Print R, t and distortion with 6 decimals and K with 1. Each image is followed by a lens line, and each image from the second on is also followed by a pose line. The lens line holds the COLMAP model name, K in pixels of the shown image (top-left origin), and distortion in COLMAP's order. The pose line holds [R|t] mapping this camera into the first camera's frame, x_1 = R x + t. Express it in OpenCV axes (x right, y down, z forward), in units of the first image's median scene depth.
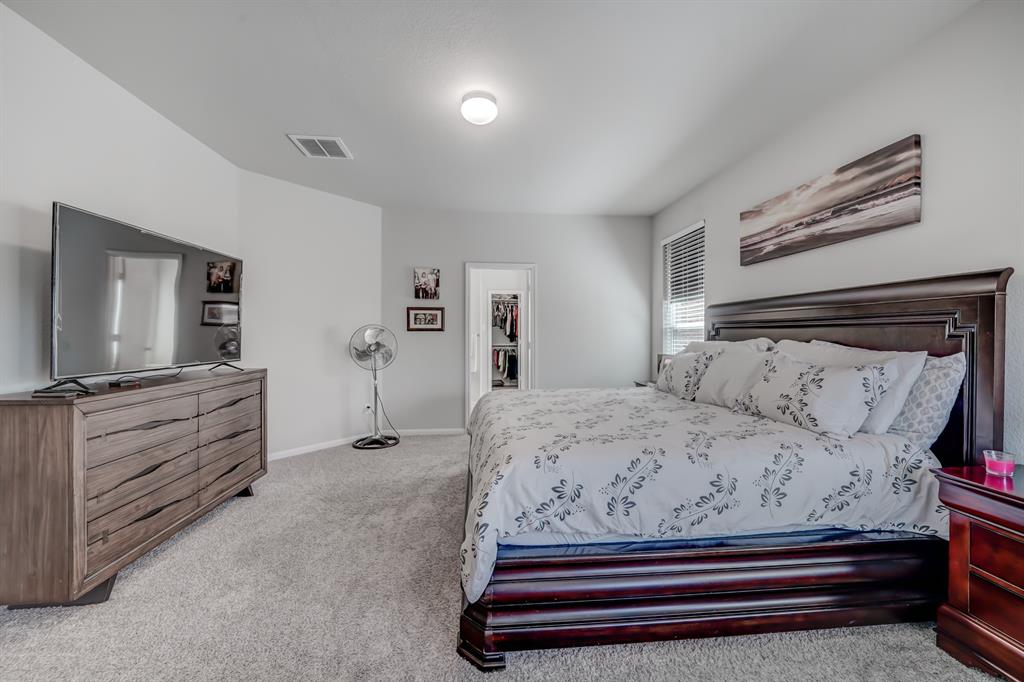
lens RADIAL K [[385.3, 0, 508.5], [0, 385.3, 336.8], [0, 0, 1]] dist [-0.010792, 0.000463]
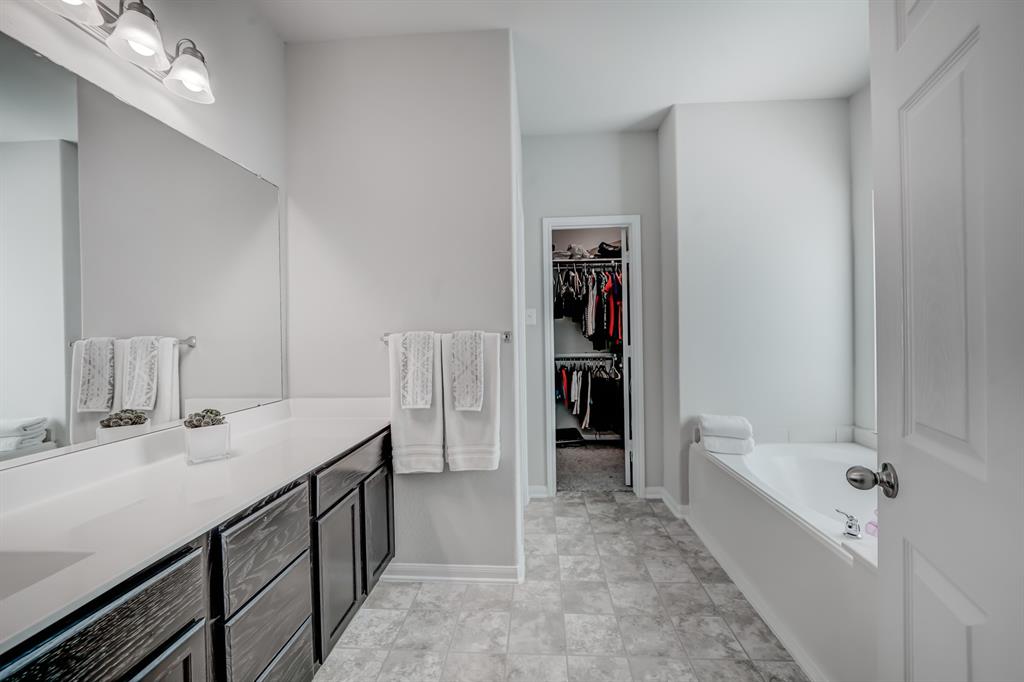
lens RADIAL K [[385.3, 0, 510.0], [0, 385.3, 338.3], [0, 0, 1]] dist [-0.010792, 0.000463]
pose [[0.987250, -0.015098, -0.158462, -0.023145], [0.015133, 0.999885, -0.000983, -0.001990], [0.158459, -0.001428, 0.987365, 0.534633]]
